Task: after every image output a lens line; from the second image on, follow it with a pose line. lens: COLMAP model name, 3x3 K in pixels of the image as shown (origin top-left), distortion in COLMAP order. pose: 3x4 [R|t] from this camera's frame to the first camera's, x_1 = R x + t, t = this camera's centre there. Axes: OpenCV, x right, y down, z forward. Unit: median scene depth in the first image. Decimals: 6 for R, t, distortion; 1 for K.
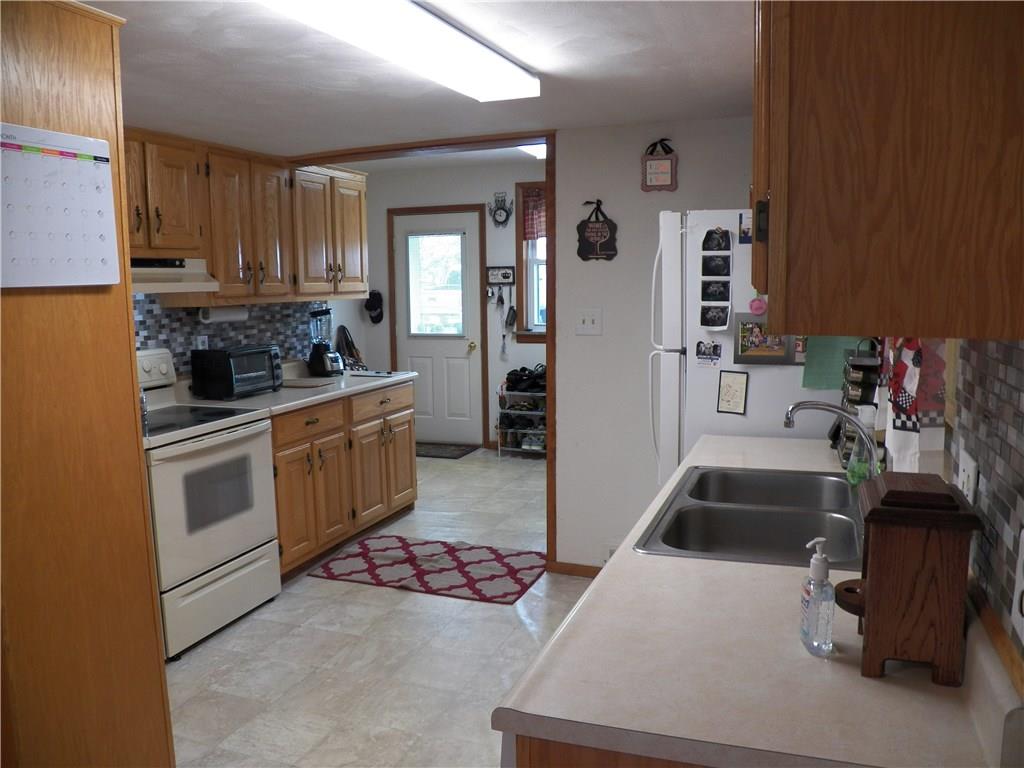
lens RADIAL K [[808.1, 0, 517.9], [0, 808.1, 382.9], [0, 0, 1]] dist [-0.114749, 0.038980]
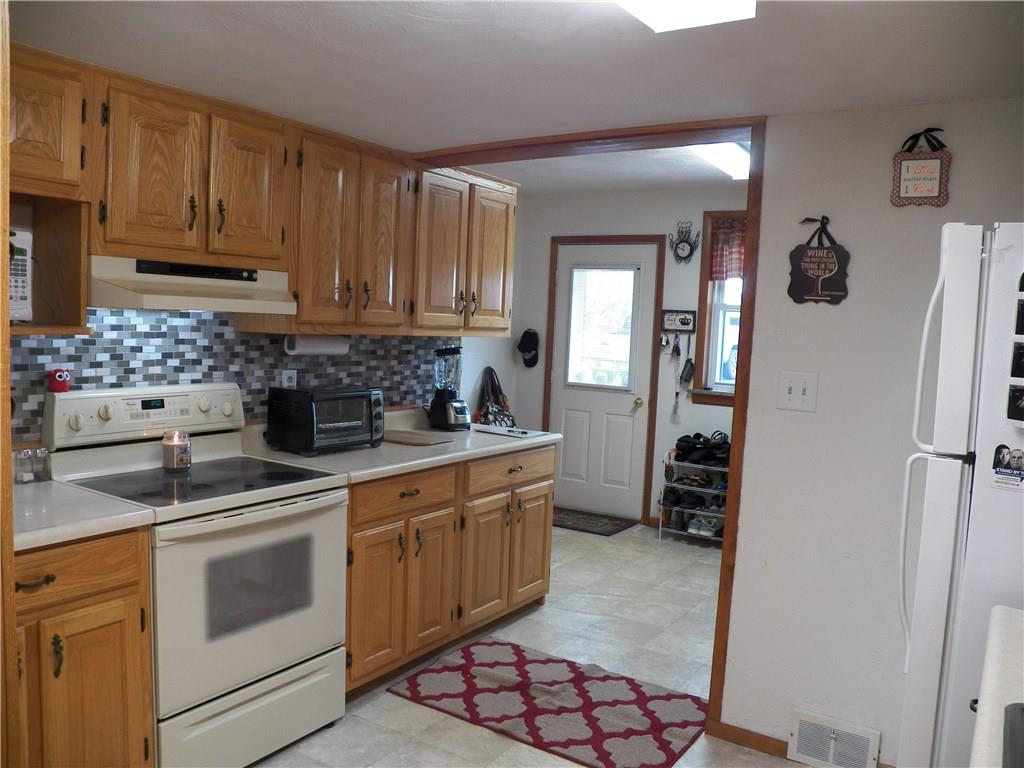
lens RADIAL K [[808.1, 0, 512.9], [0, 808.1, 391.1], [0, 0, 1]] dist [-0.114749, 0.038980]
pose [[0.972599, 0.075216, -0.219988, 0.000384], [-0.084950, 0.995766, -0.035117, -0.028935], [0.216415, 0.052843, 0.974870, 0.261642]]
